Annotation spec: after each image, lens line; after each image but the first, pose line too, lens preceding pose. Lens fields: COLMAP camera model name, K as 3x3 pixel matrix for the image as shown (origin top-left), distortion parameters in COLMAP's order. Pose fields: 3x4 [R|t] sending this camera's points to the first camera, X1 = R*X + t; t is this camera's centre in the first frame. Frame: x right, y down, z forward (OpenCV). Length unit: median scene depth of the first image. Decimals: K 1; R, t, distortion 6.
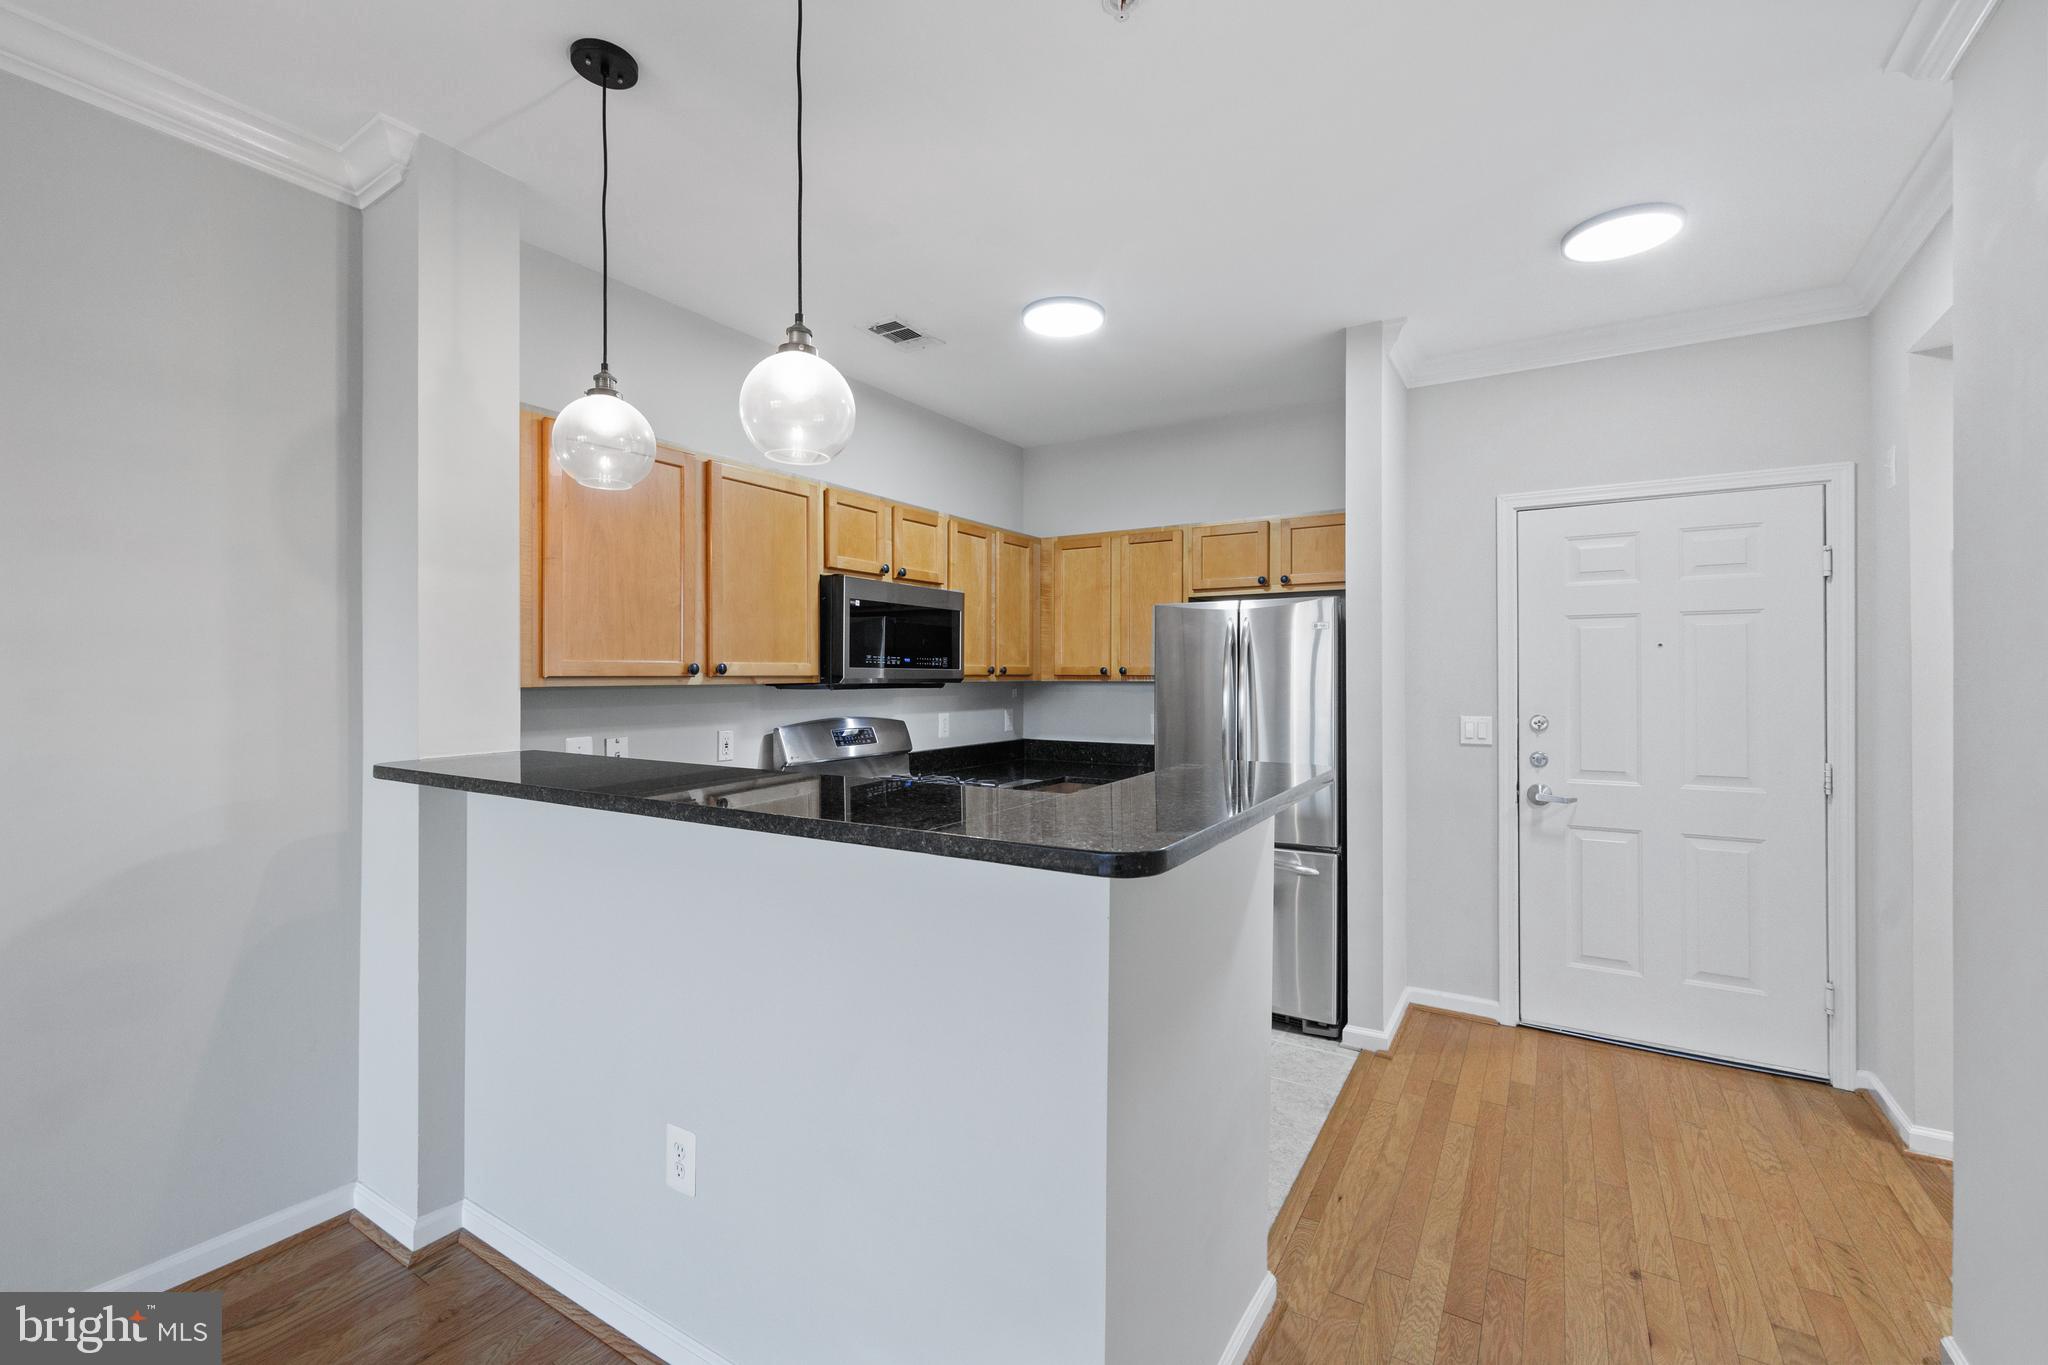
lens RADIAL K [[856.2, 0, 1025.2], [0, 856.2, 672.8], [0, 0, 1]] dist [-0.011334, -0.000184]
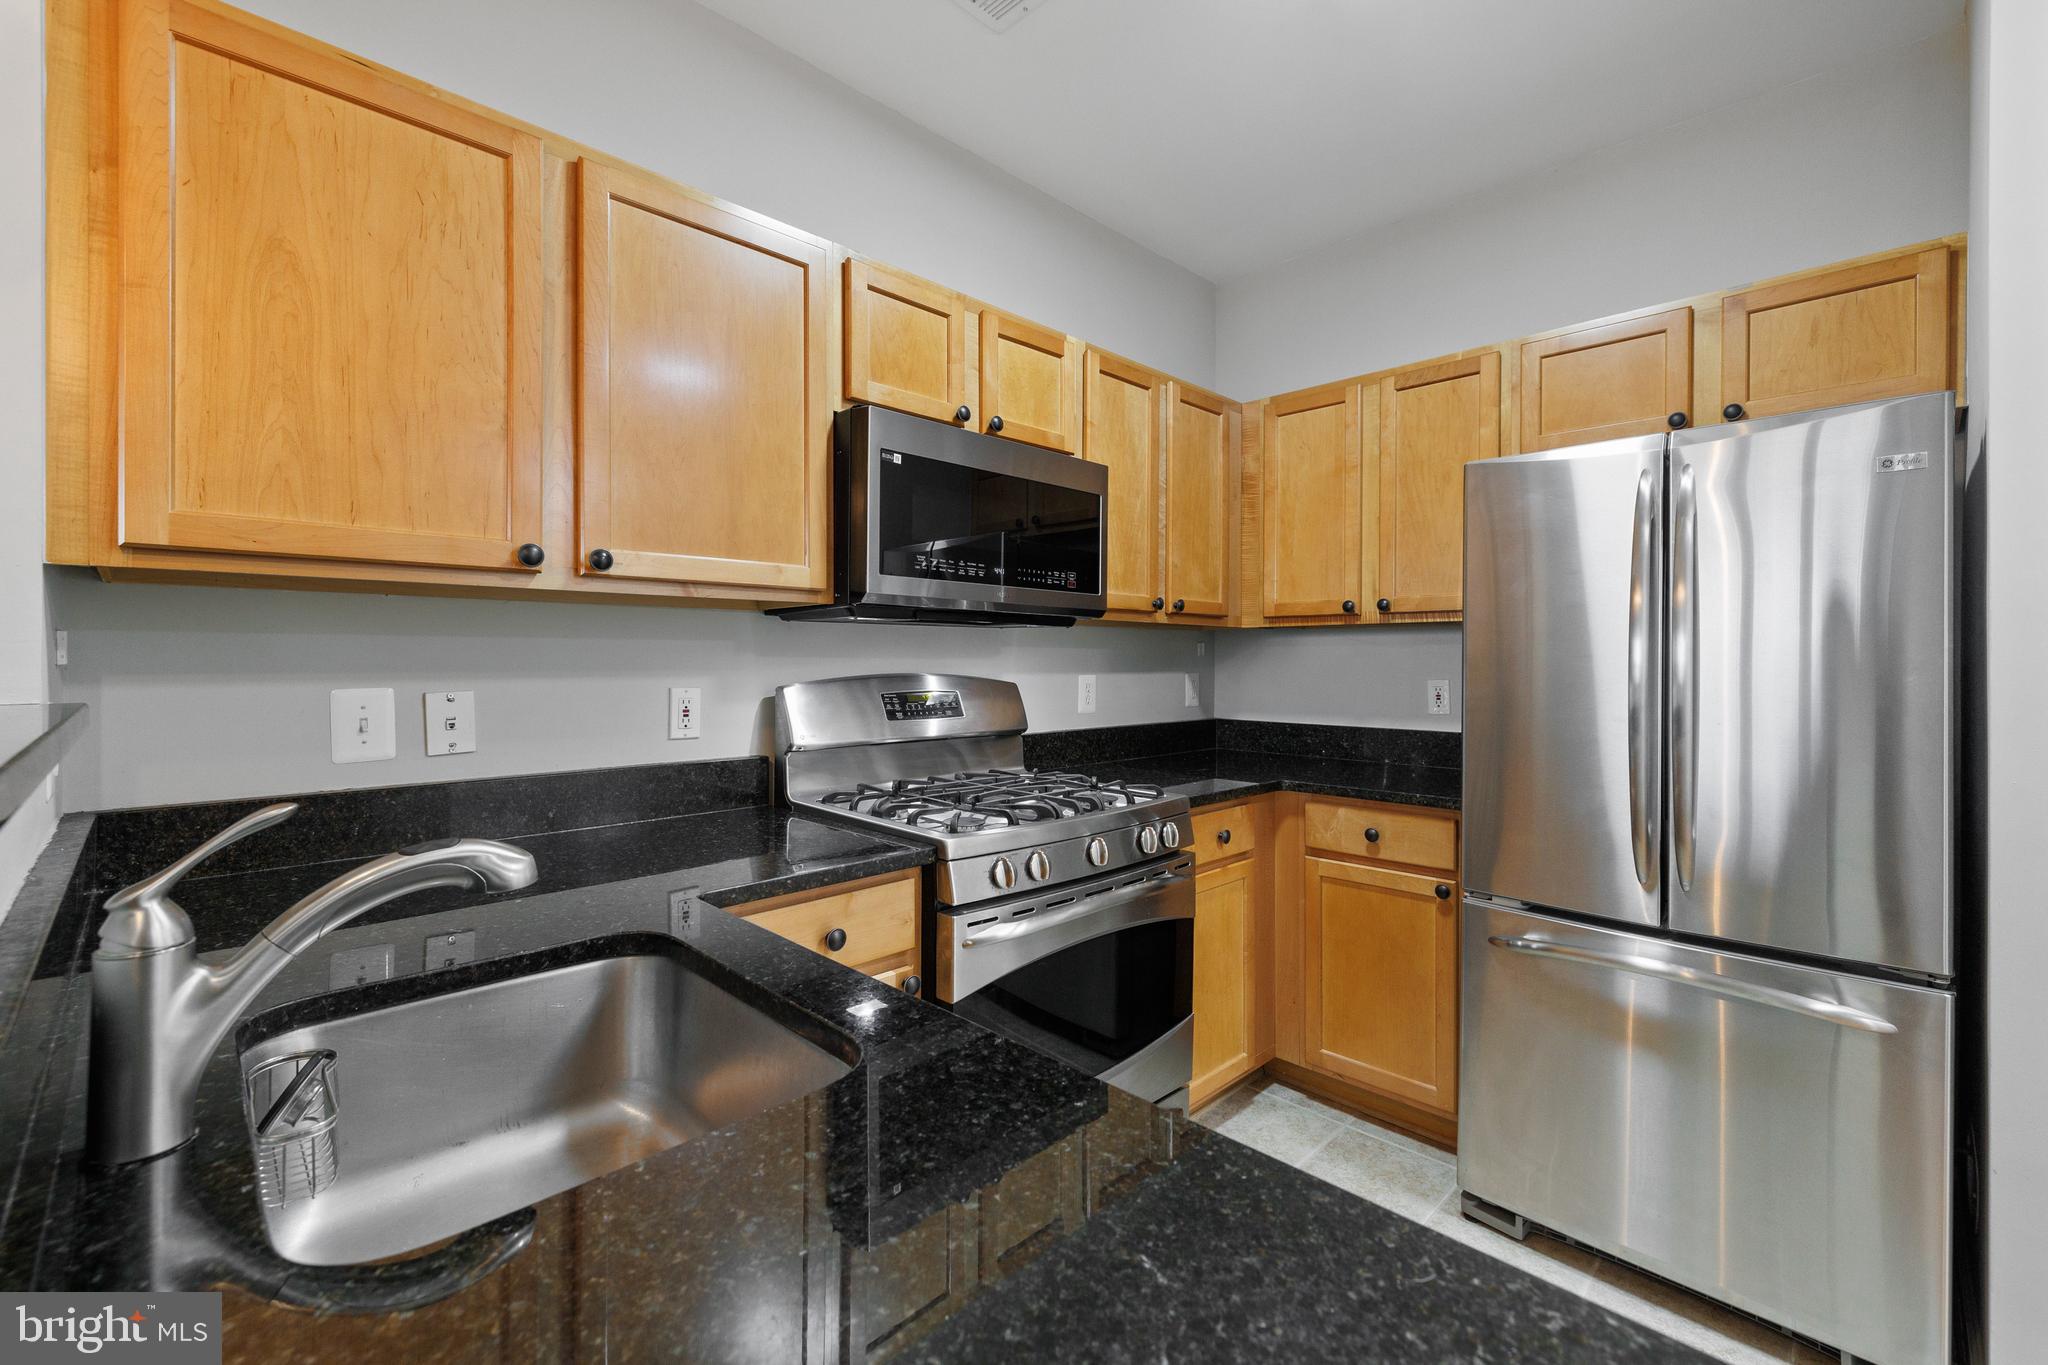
lens RADIAL K [[856.2, 0, 1019.2], [0, 856.2, 655.2], [0, 0, 1]] dist [-0.011334, -0.000184]
pose [[0.972112, 0.002481, -0.234505, 0.007827], [-0.003300, 0.999990, -0.003103, 0.037709], [0.234495, 0.003790, 0.972110, 0.392949]]
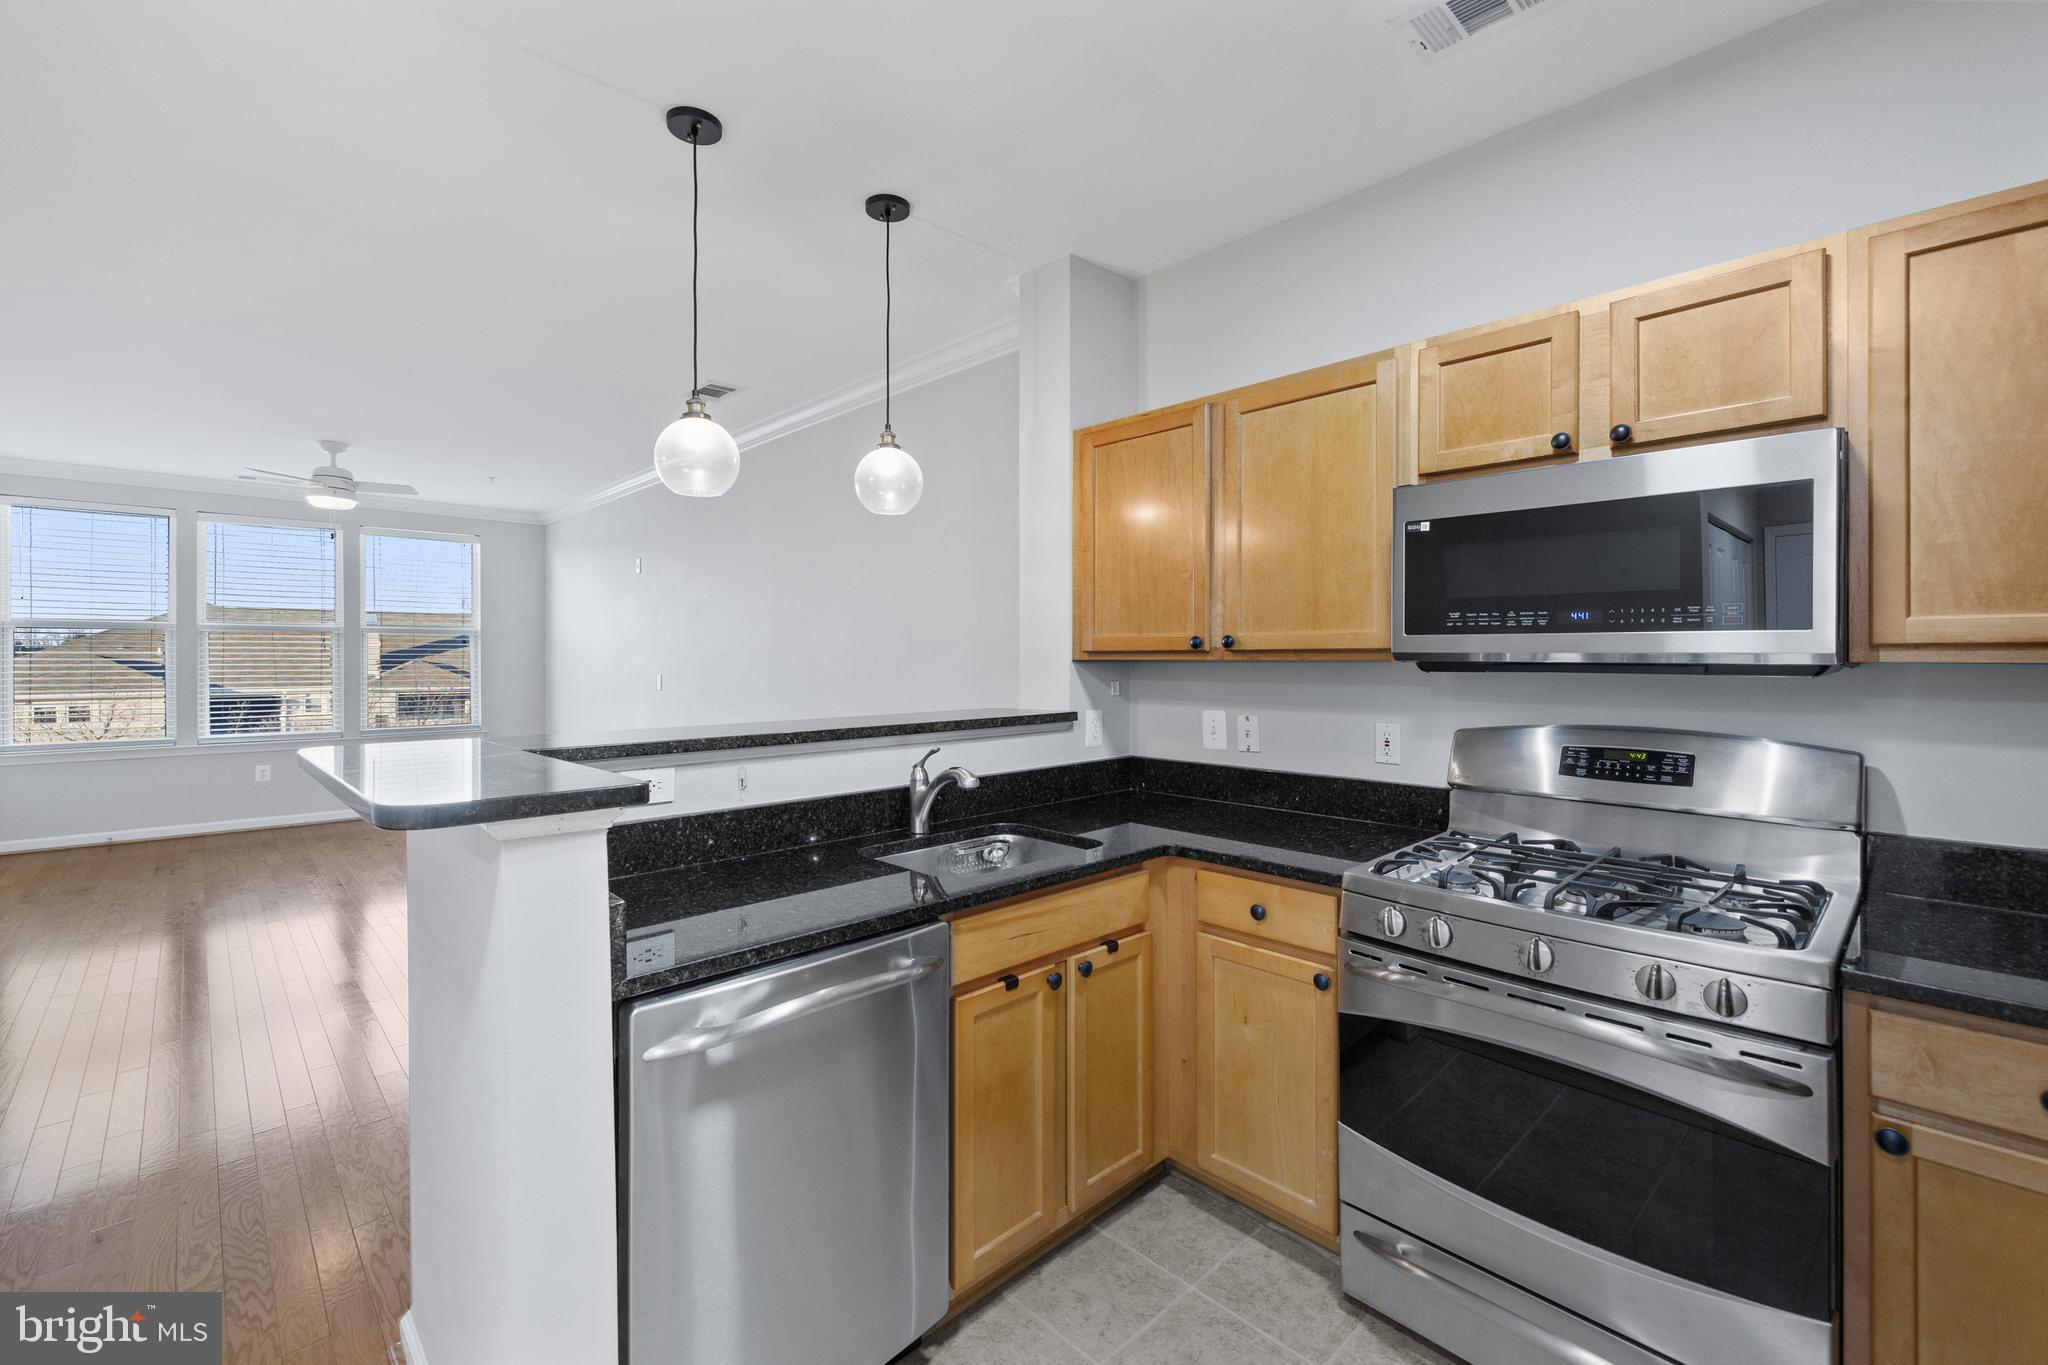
lens RADIAL K [[856.2, 0, 1022.5], [0, 856.2, 661.6], [0, 0, 1]] dist [-0.011334, -0.000184]
pose [[-0.244303, 0.006966, -0.969674, 0.363823], [0.002297, 0.999976, 0.006605, 0.006514], [0.969696, -0.000613, -0.244314, 0.709576]]
